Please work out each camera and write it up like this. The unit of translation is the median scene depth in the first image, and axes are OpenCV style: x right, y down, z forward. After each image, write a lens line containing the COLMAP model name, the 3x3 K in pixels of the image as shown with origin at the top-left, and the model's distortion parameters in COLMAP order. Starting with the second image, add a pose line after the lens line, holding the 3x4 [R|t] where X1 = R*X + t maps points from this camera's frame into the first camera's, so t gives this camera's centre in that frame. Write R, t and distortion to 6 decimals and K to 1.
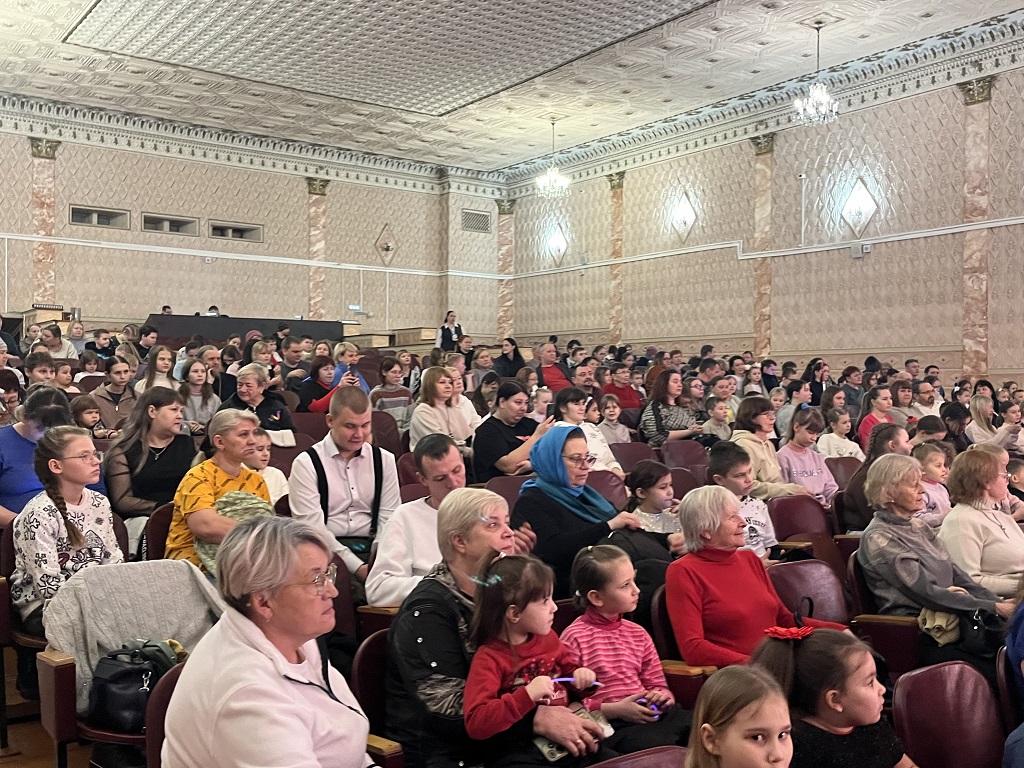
lens RADIAL K [[1015.7, 0, 512.3], [0, 1015.7, 389.6], [0, 0, 1]] dist [0.041306, 0.000000]
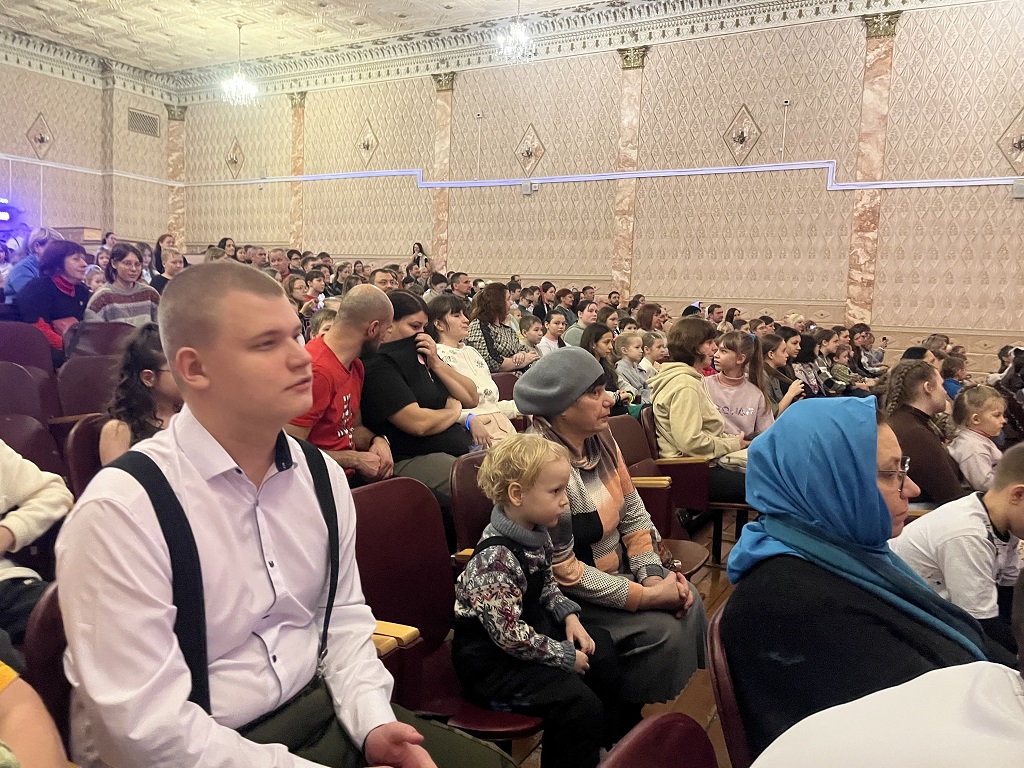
lens RADIAL K [[814.1, 0, 511.8], [0, 814.1, 376.3], [0, 0, 1]] dist [0.068605, -0.075961]
pose [[0.911685, -0.000593, 0.410889, -0.048100], [-0.035878, 0.996065, 0.081043, 0.000987], [-0.409320, -0.088627, 0.908076, 0.132594]]
